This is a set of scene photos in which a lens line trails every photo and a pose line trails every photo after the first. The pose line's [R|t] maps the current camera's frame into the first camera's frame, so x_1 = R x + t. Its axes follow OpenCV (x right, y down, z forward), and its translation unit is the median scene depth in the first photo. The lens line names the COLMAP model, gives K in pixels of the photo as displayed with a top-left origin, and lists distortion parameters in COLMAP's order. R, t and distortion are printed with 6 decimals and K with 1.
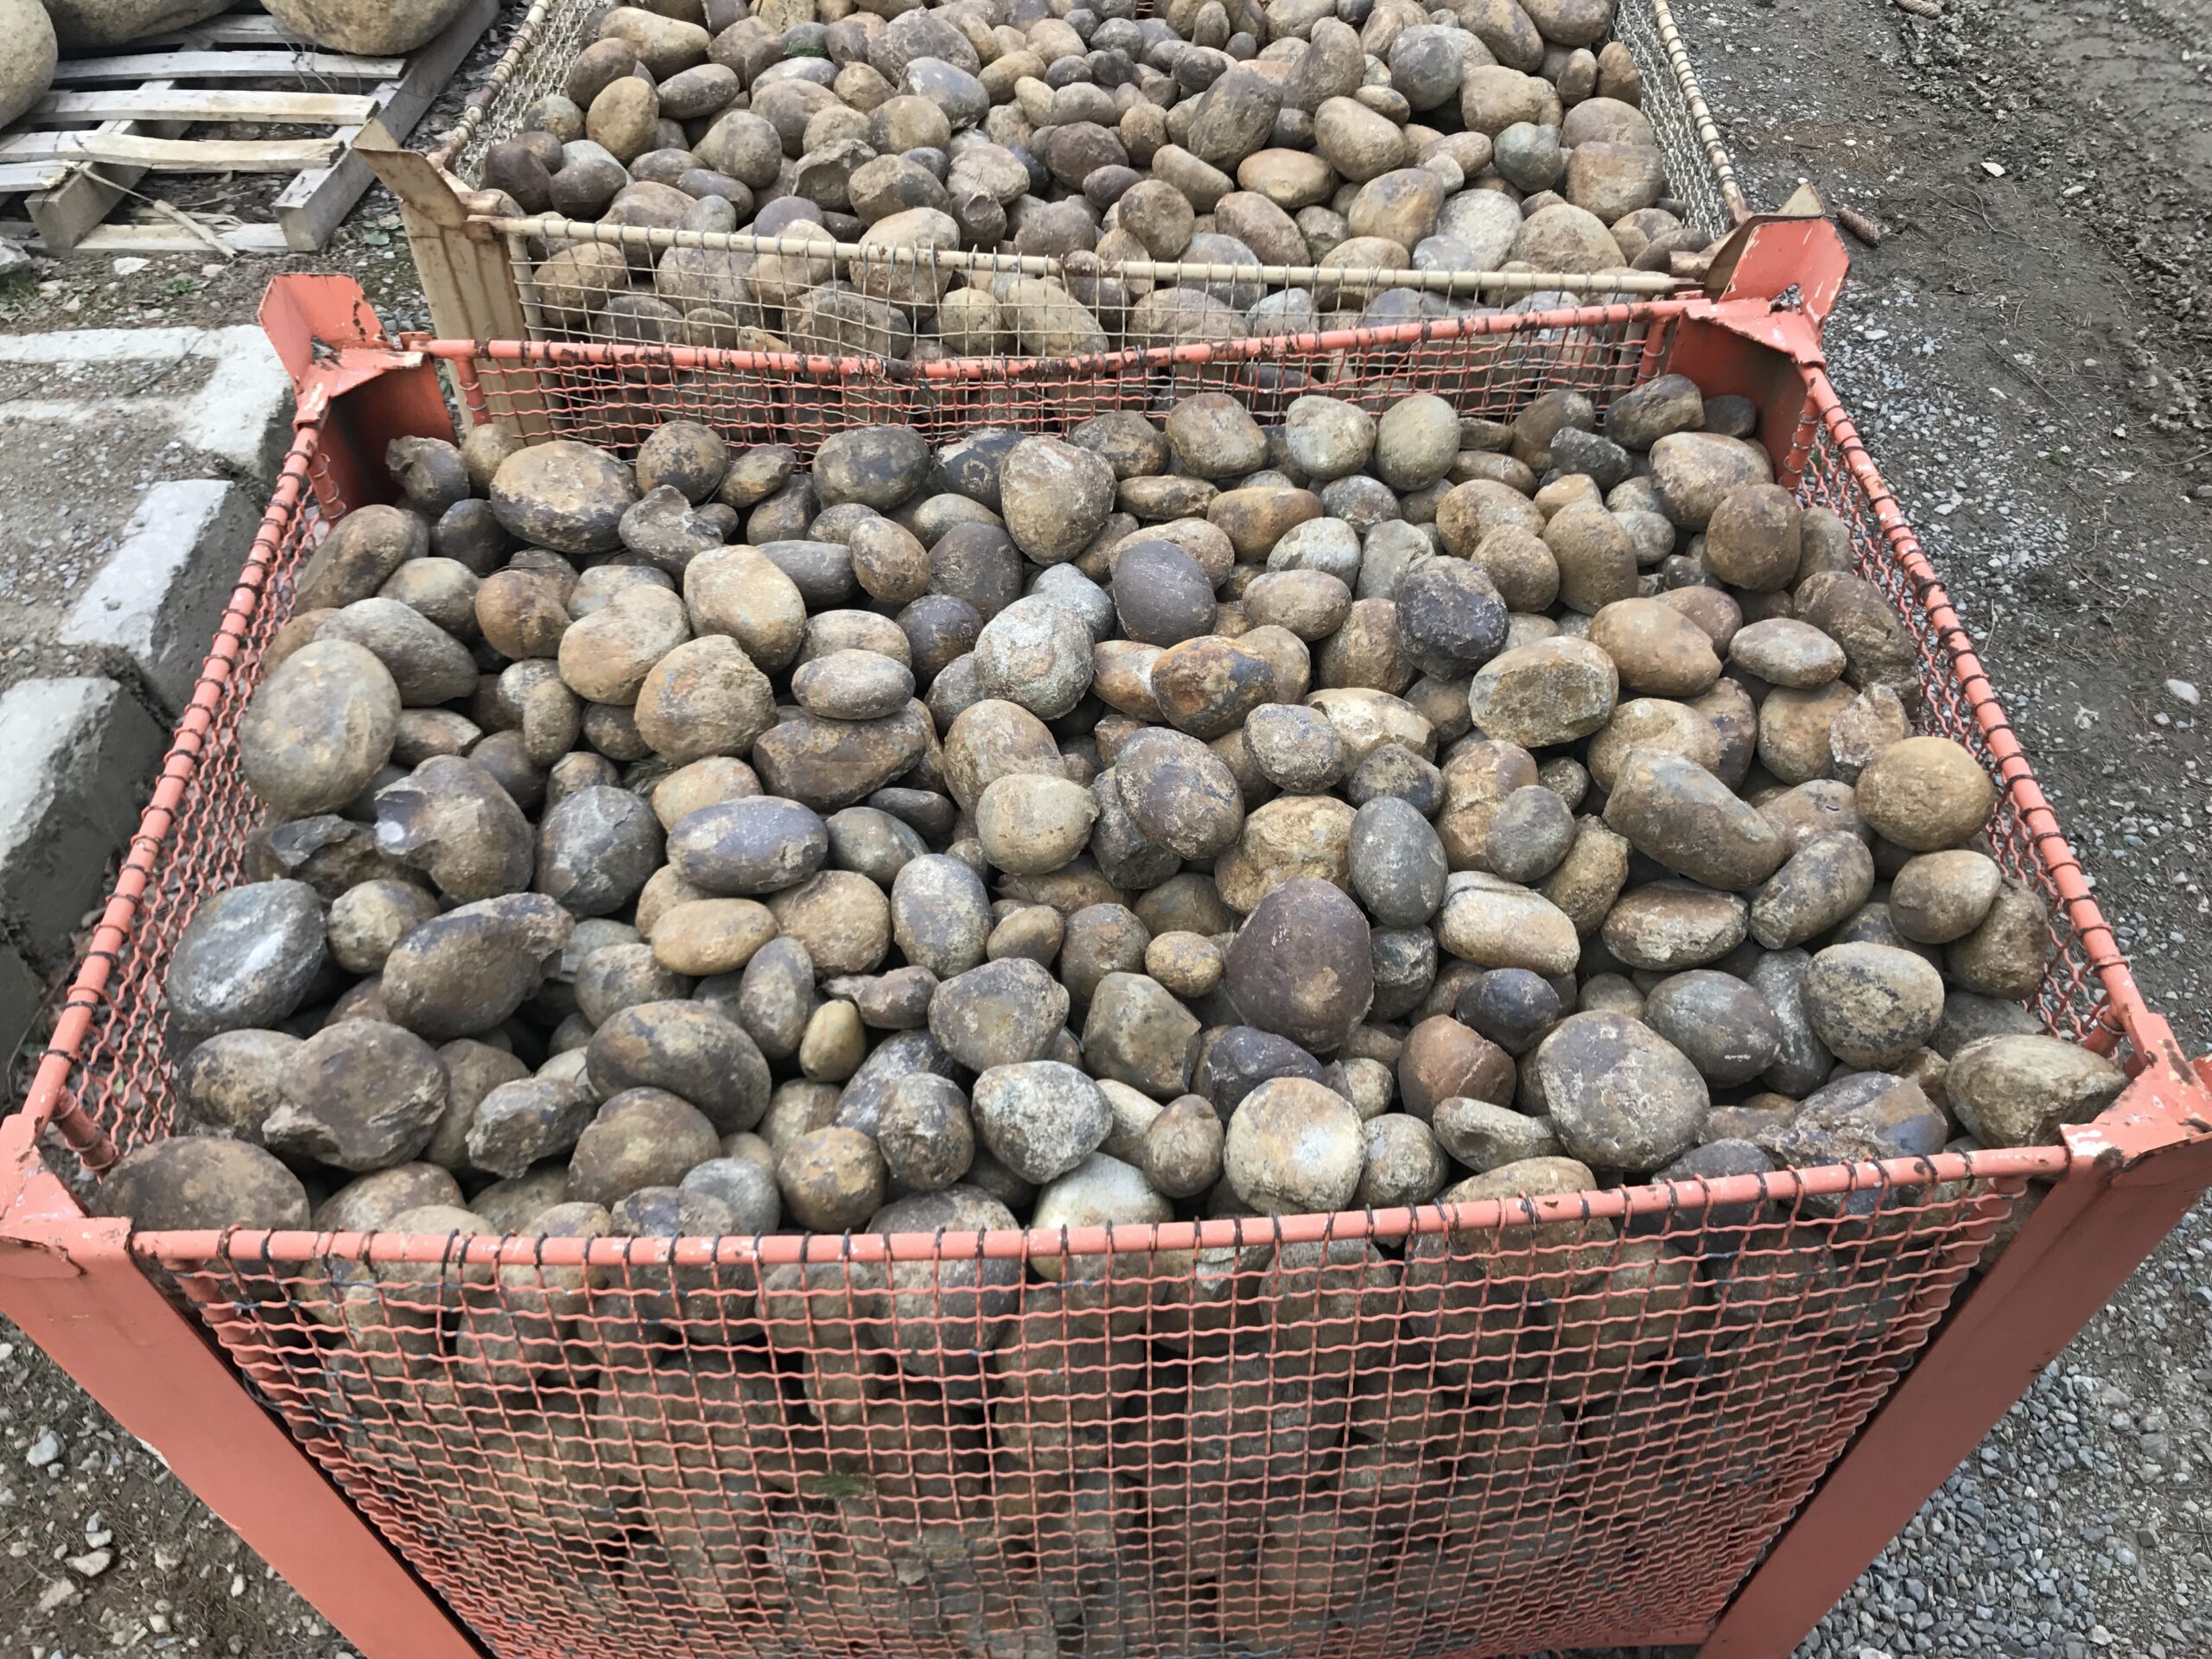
lens RADIAL K [[1762.1, 0, 1108.5], [0, 1762.1, 736.9], [0, 0, 1]] dist [0.057317, -0.077961]
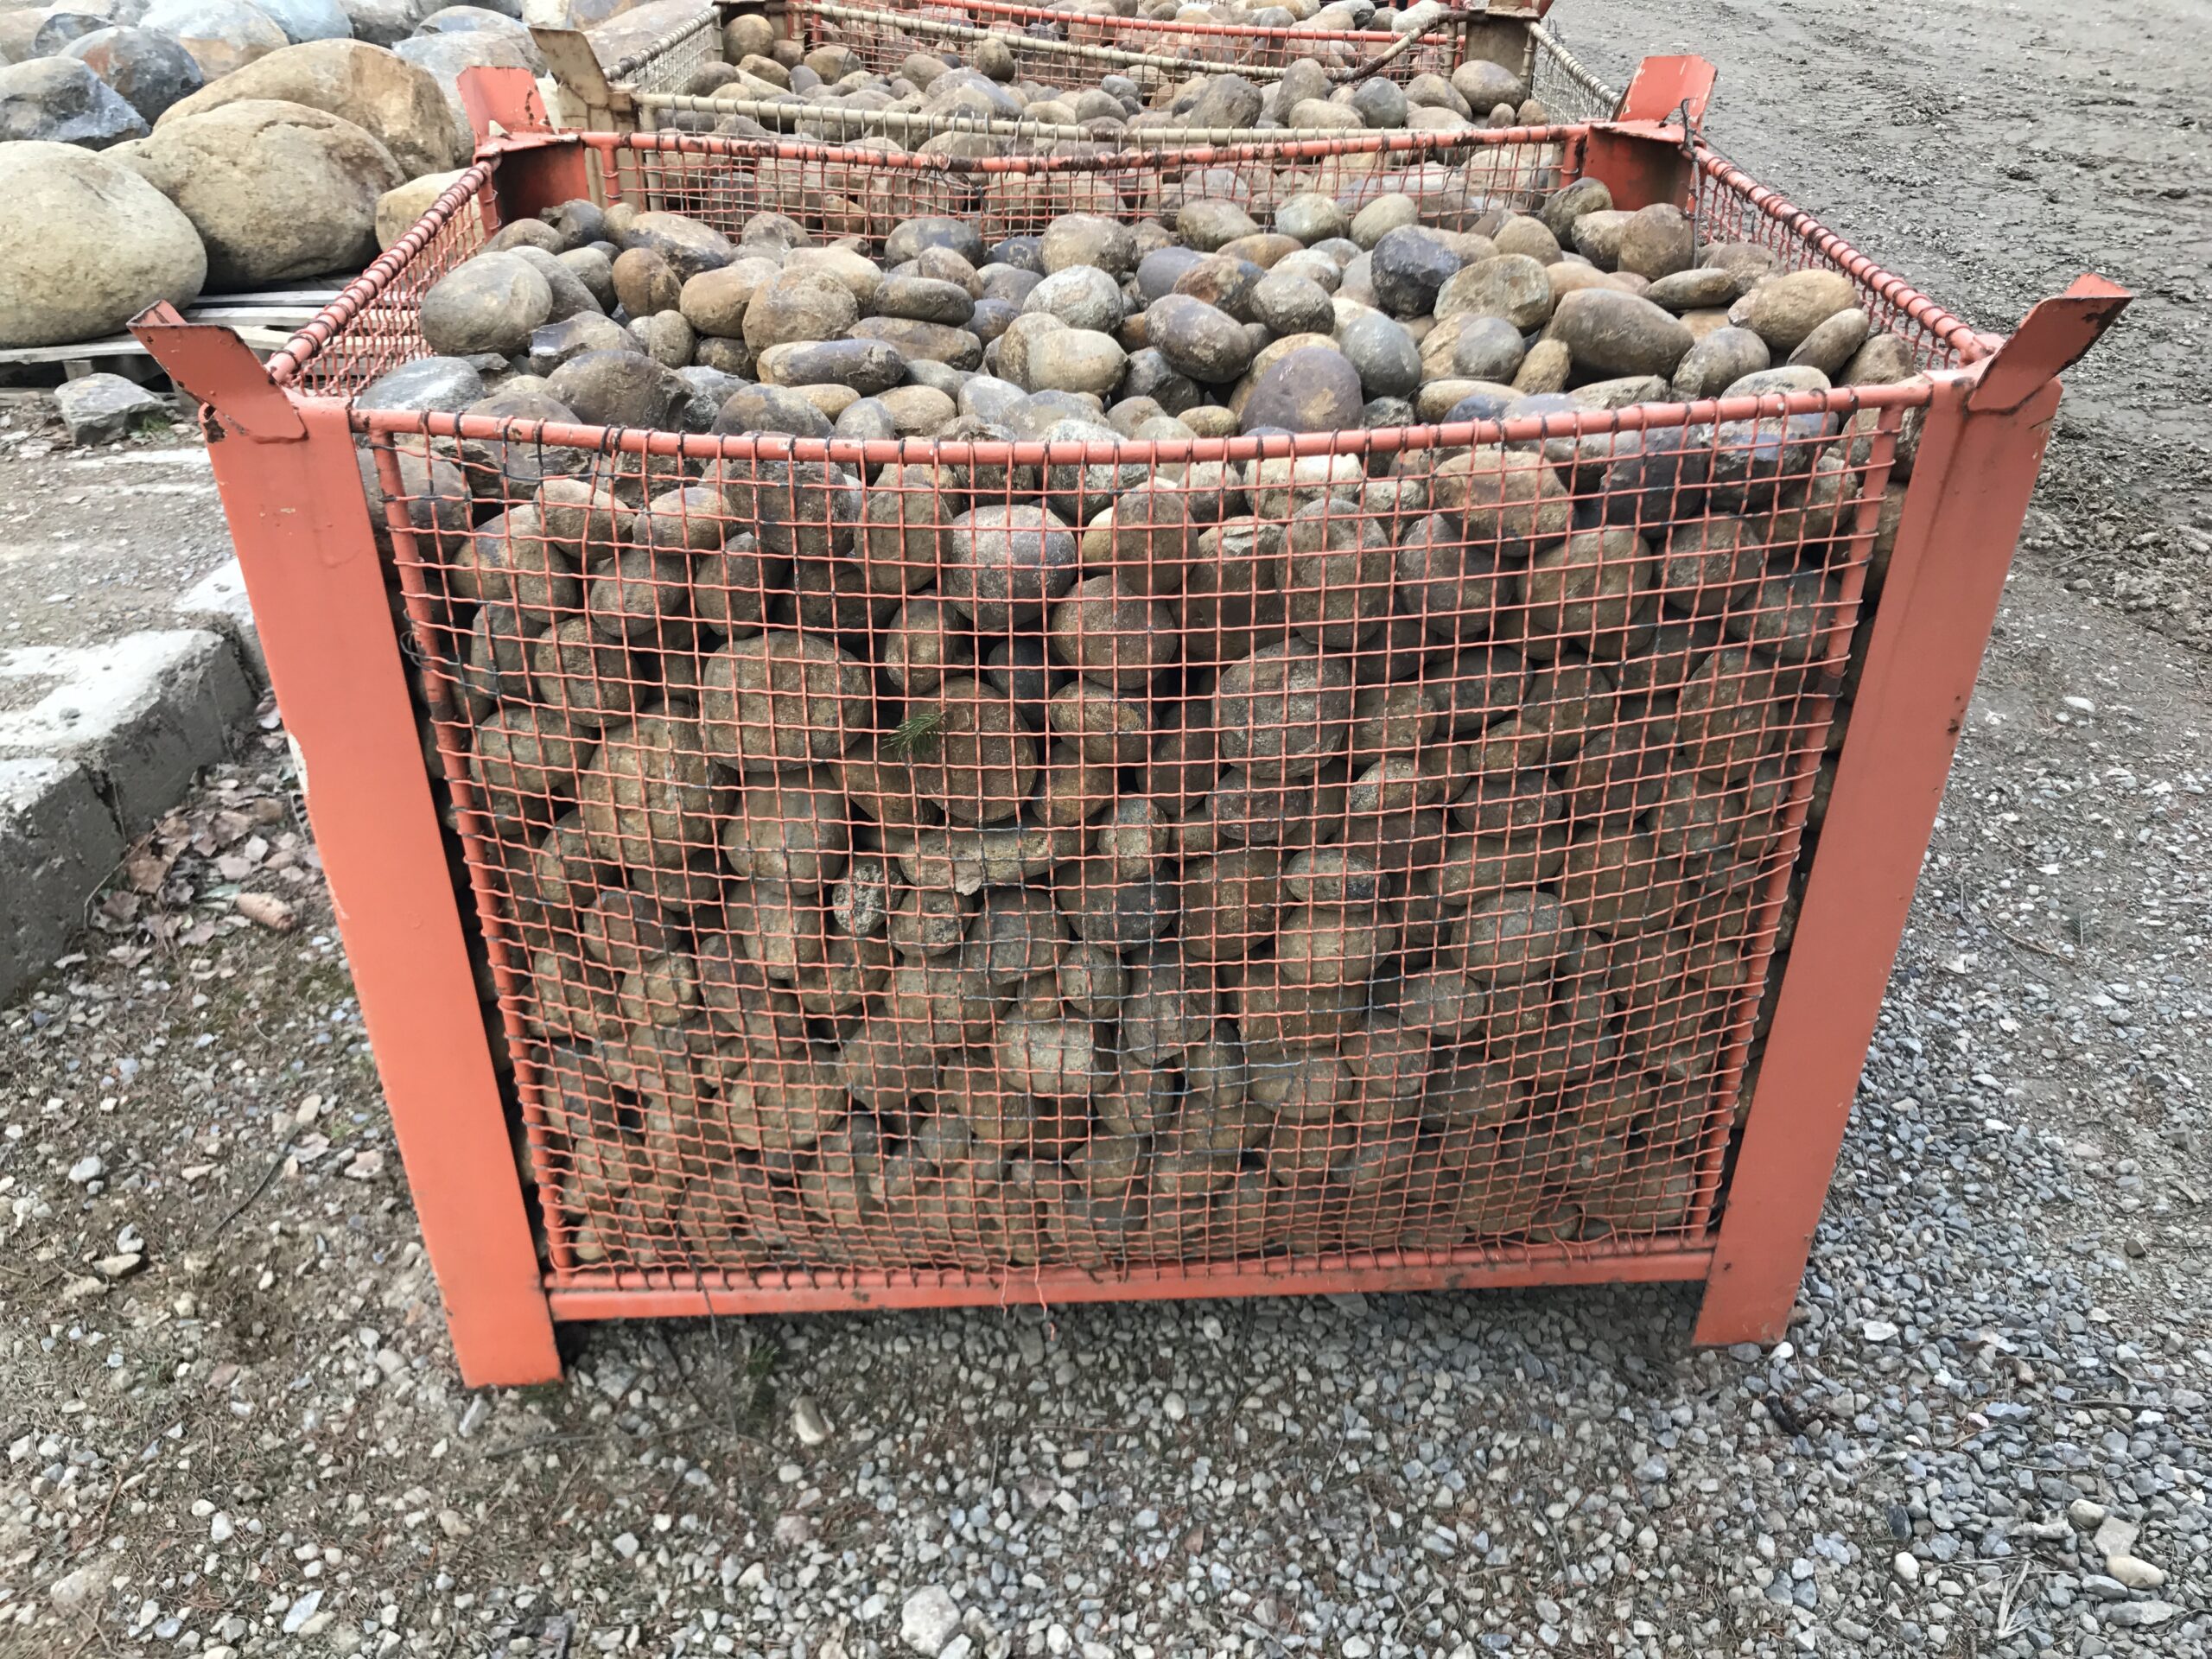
lens RADIAL K [[1762.1, 0, 1102.2], [0, 1762.1, 829.4], [0, 0, 1]] dist [0.057317, -0.077961]
pose [[0.999887, 0.007493, 0.013037, -0.028437], [-0.003560, 0.960316, -0.278892, 0.505010], [-0.014609, 0.278814, 0.960234, -0.050103]]
